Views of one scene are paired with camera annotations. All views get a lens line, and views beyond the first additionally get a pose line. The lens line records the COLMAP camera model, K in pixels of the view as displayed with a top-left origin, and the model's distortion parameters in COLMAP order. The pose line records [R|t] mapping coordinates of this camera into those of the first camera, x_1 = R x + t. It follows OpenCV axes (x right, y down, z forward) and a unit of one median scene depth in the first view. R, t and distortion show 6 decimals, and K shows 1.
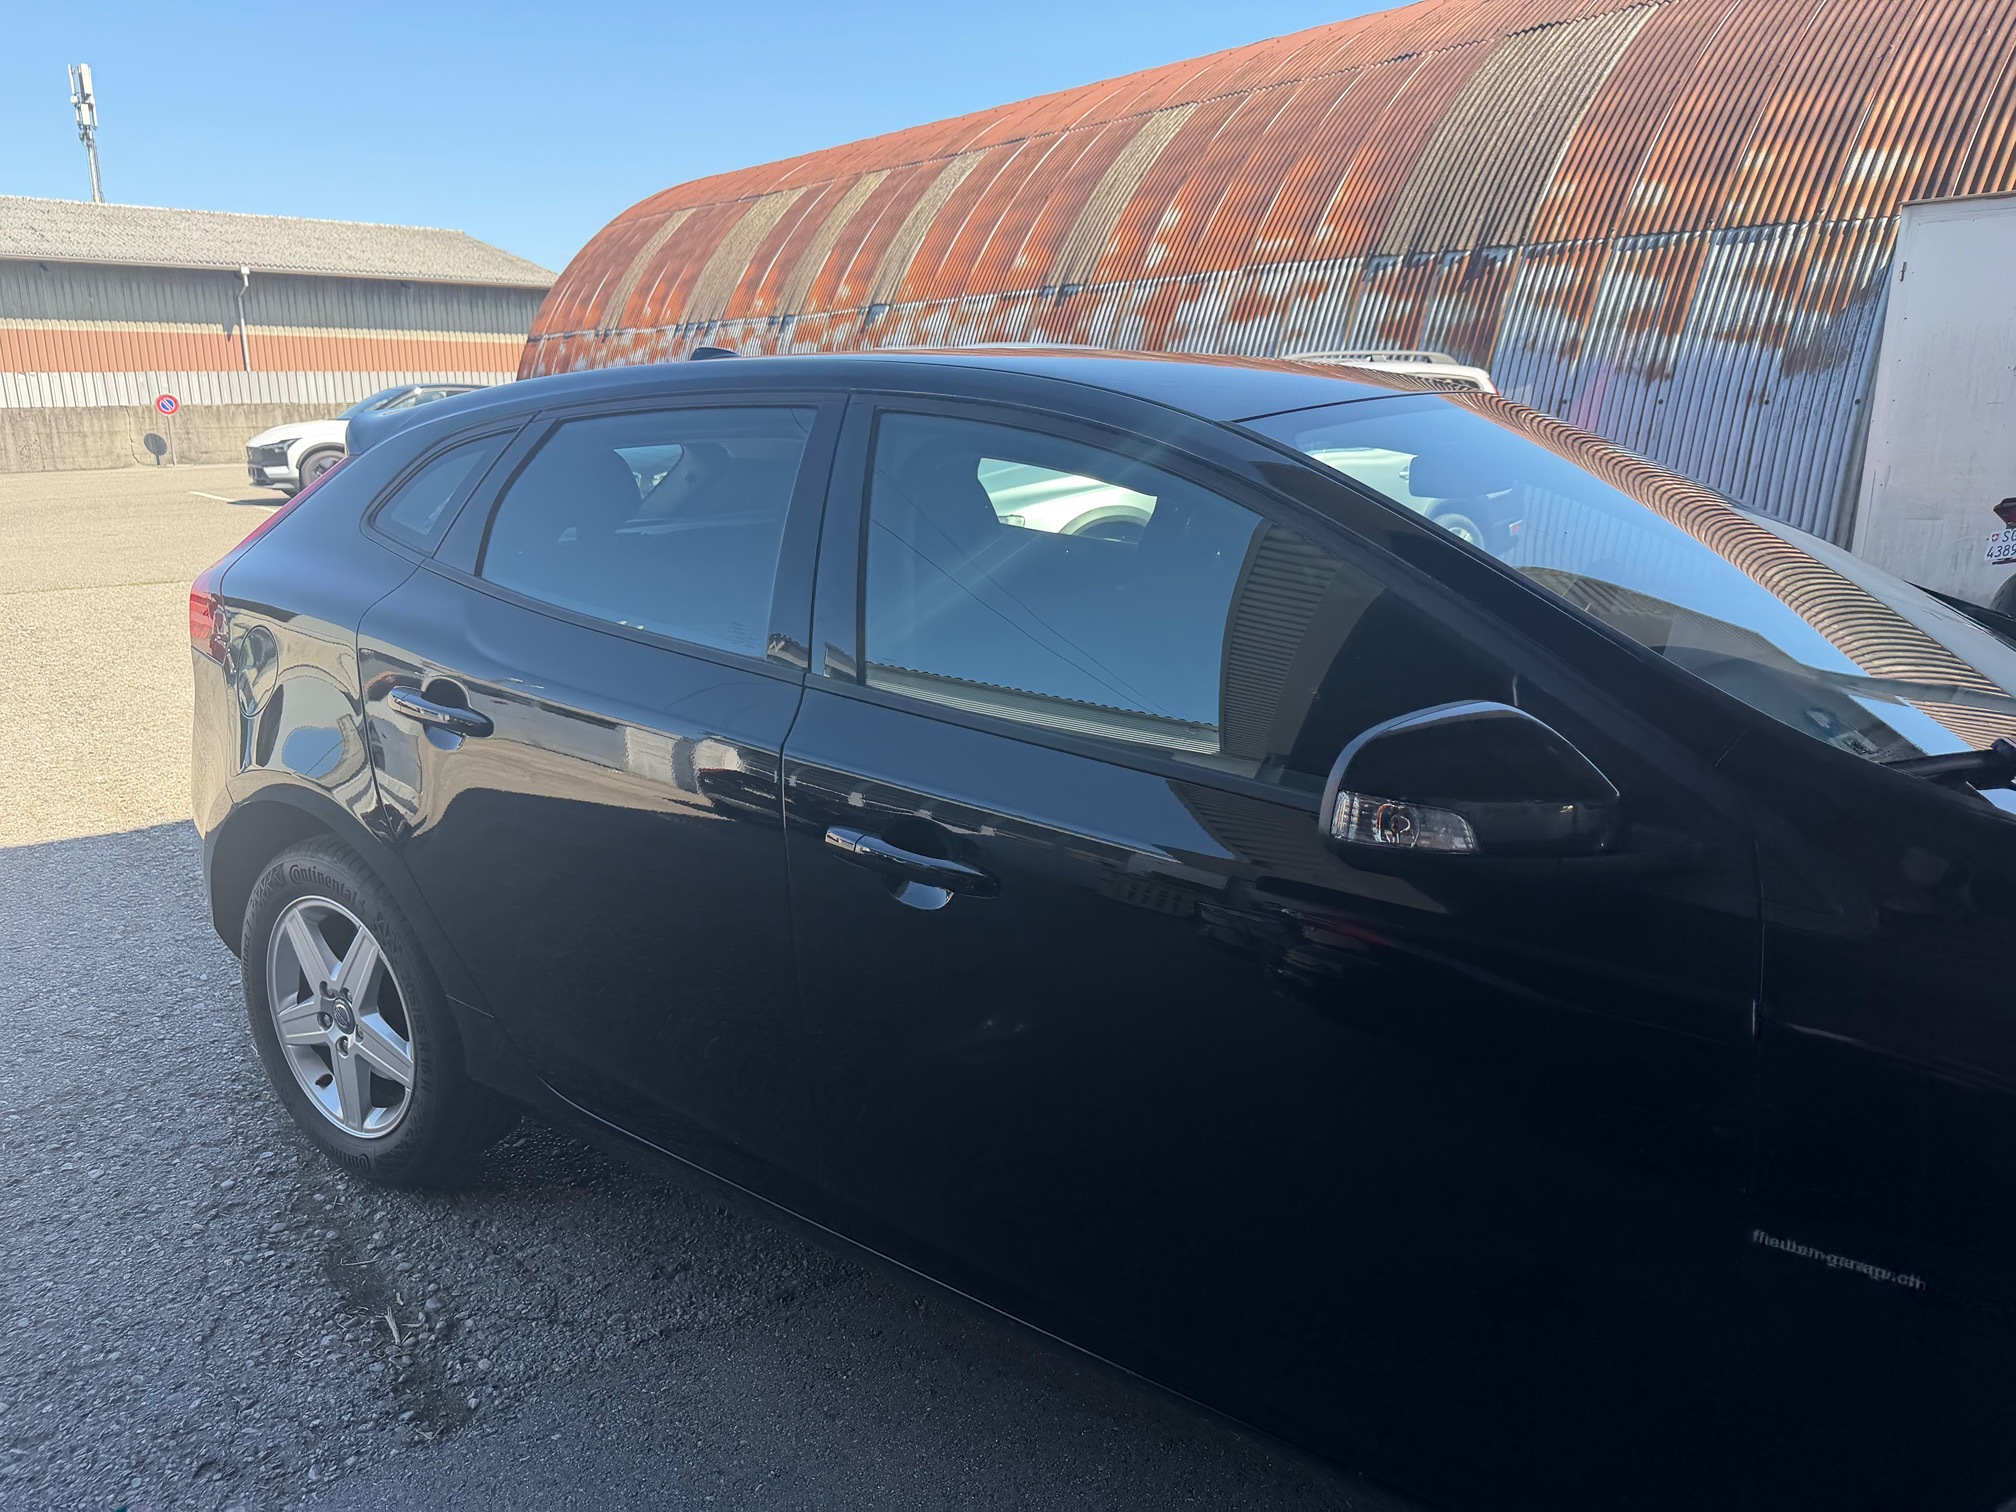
lens RADIAL K [[1438.7, 0, 1016.6], [0, 1438.7, 749.0], [0, 0, 1]] dist [0.009431, -0.021128]
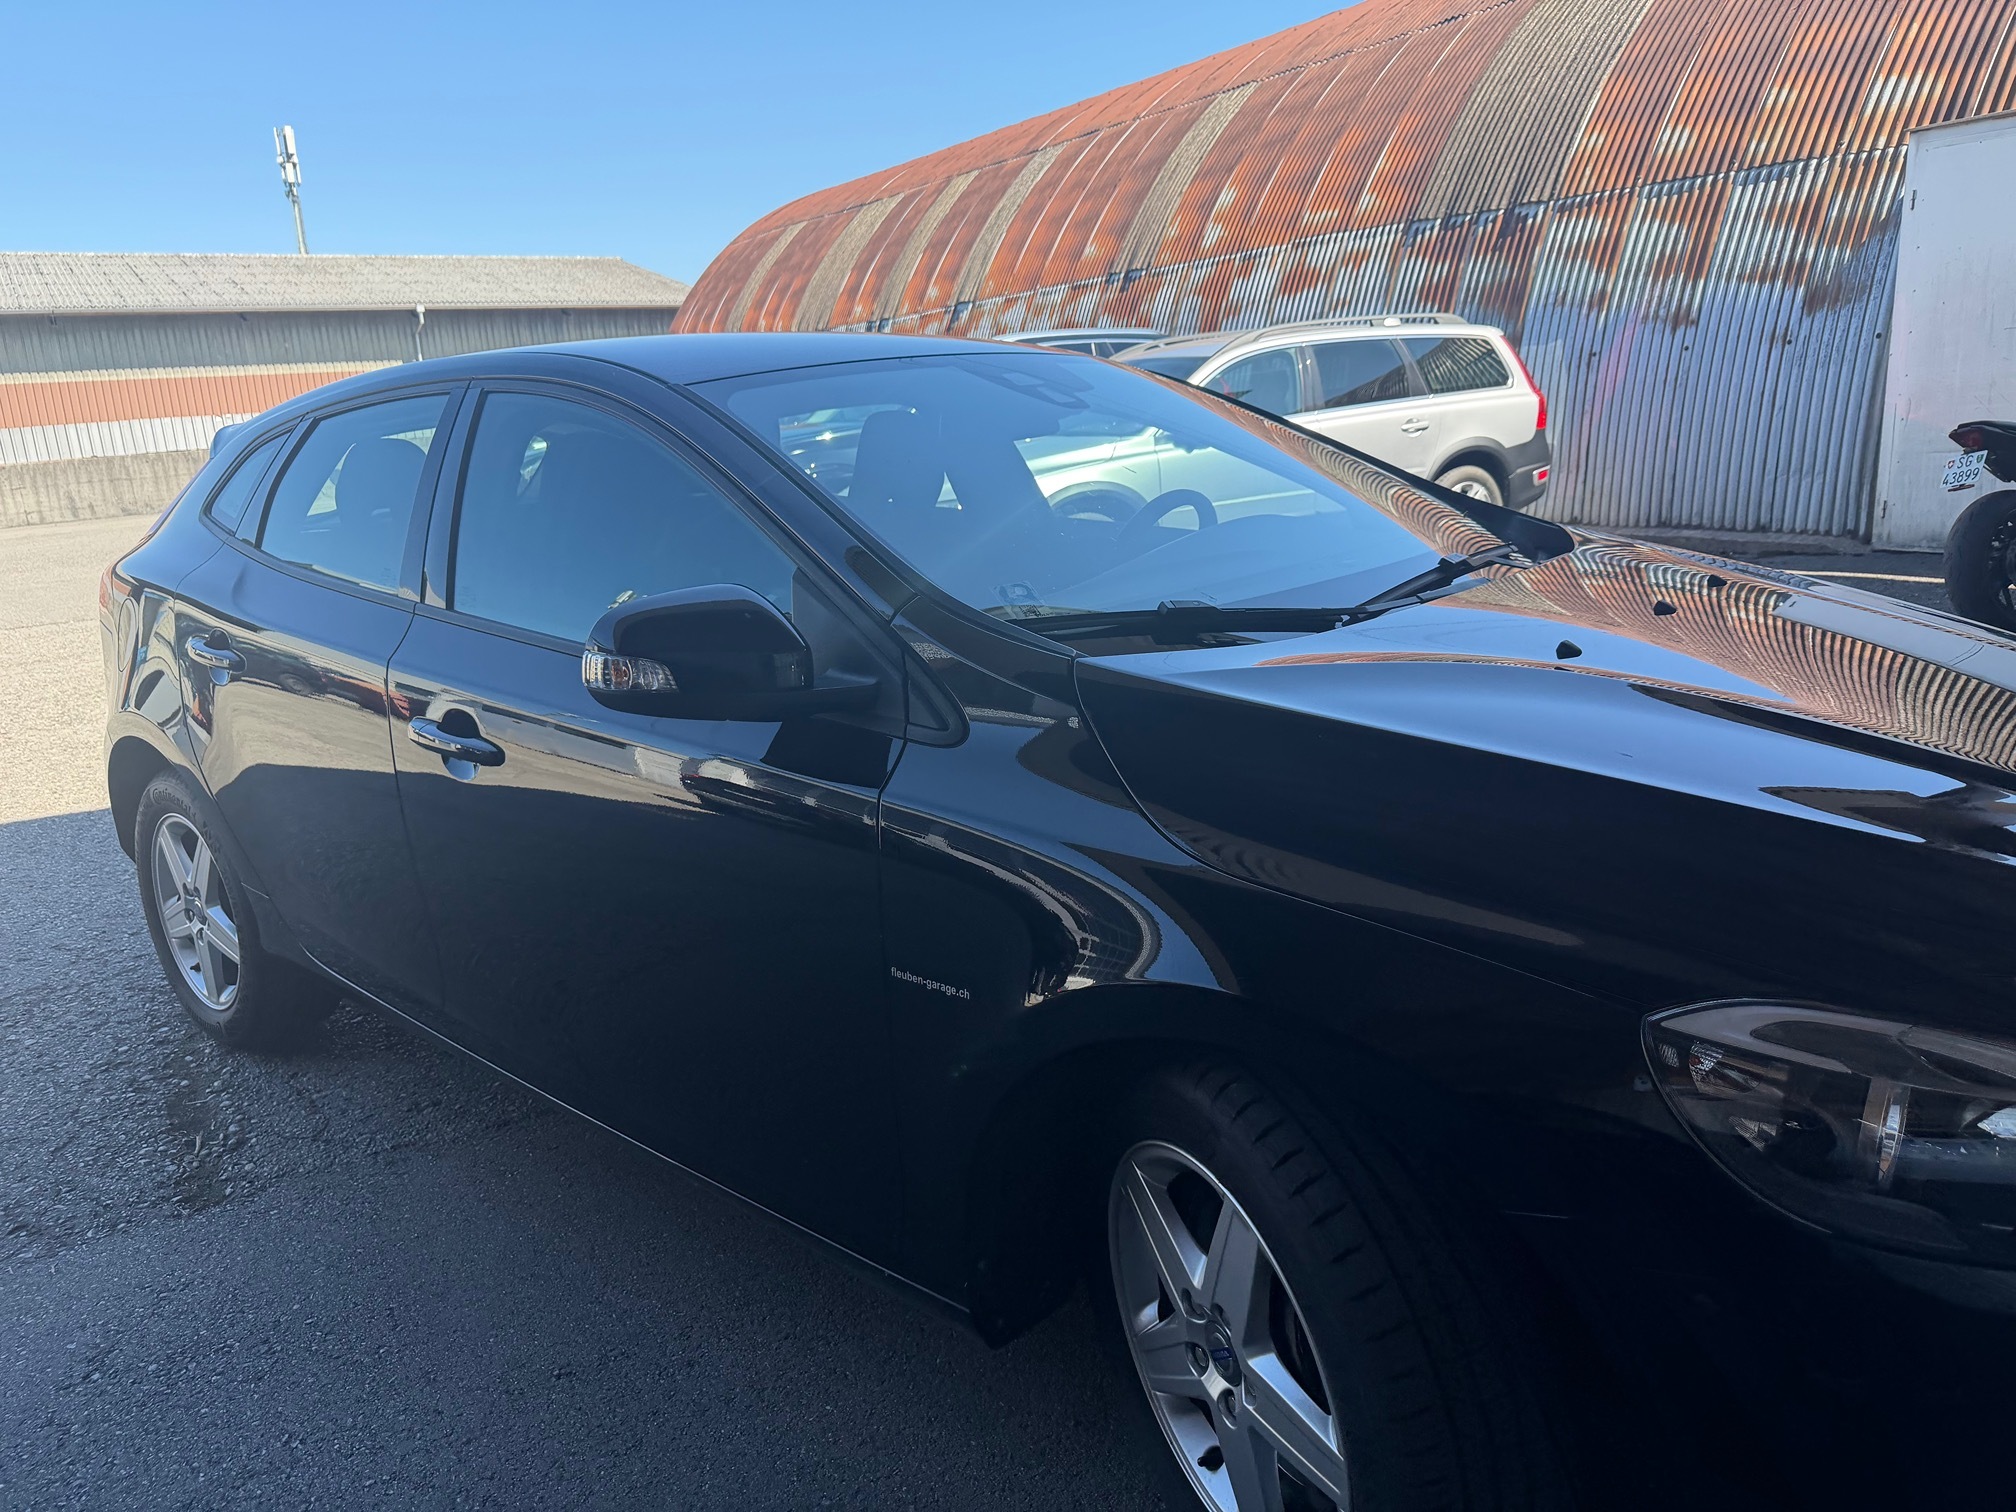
lens RADIAL K [[1439.6, 0, 1016.4], [0, 1439.6, 742.3], [0, 0, 1]] dist [0.007085, -0.018560]
pose [[0.992192, -0.028917, -0.121325, 0.090166], [0.028896, 0.999581, -0.001929, 0.015470], [0.121330, -0.001592, 0.992611, -0.032690]]
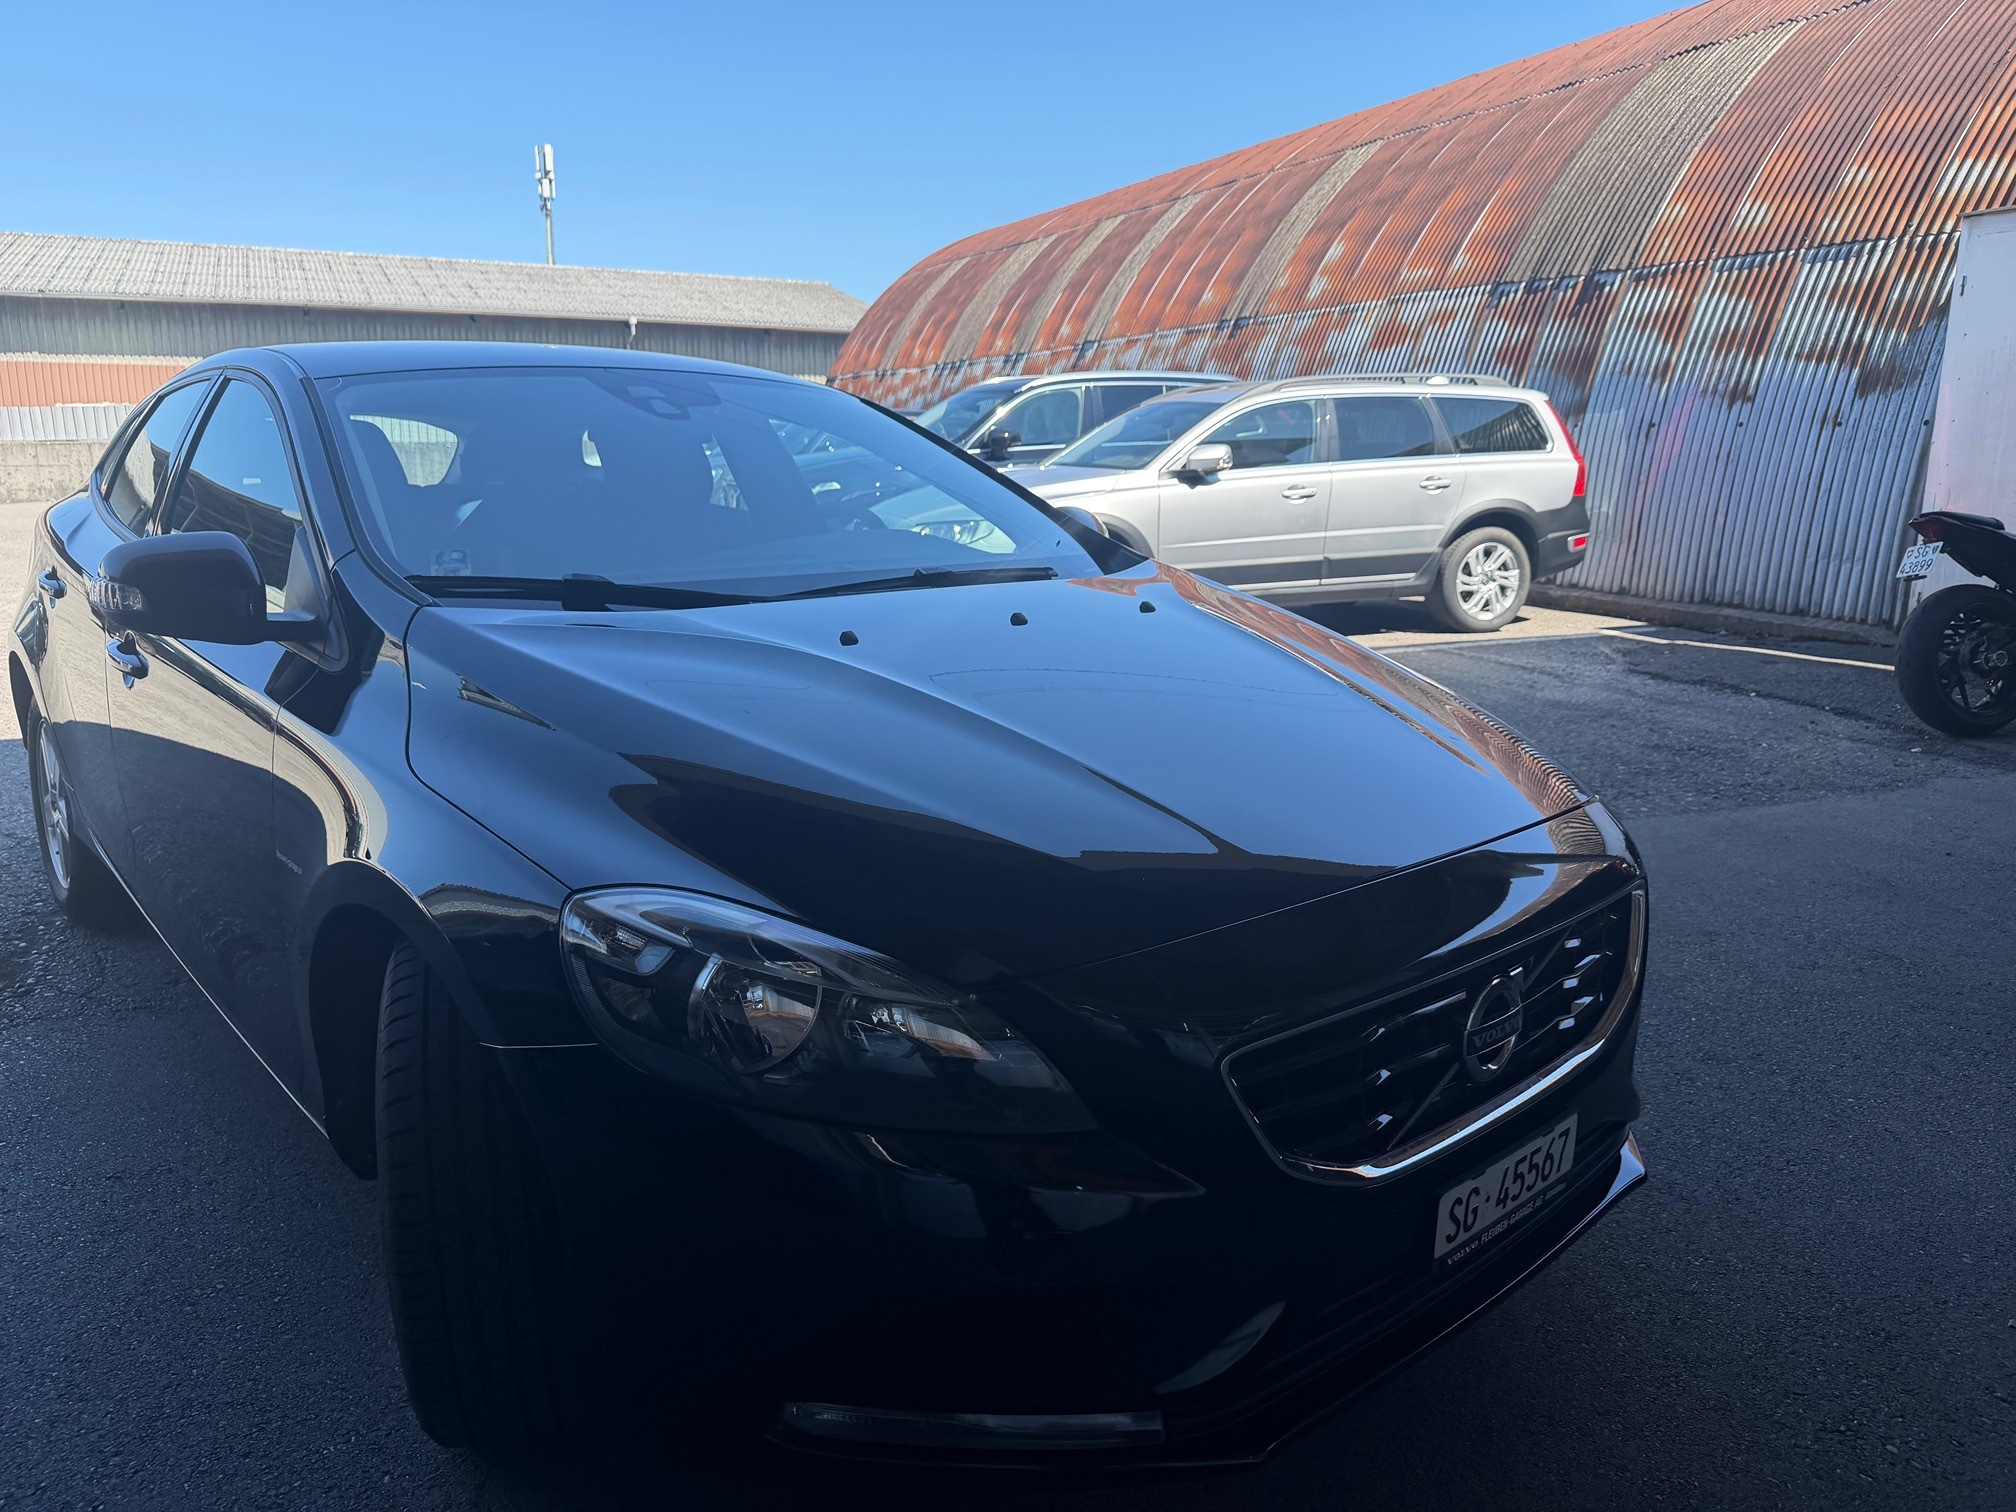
lens RADIAL K [[1438.4, 0, 1016.7], [0, 1438.4, 731.8], [0, 0, 1]] dist [0.015999, -0.030013]
pose [[0.968283, 0.054027, -0.243946, 0.195101], [-0.063422, 0.997511, -0.030818, 0.022961], [0.241674, 0.045312, 0.969299, -0.043471]]
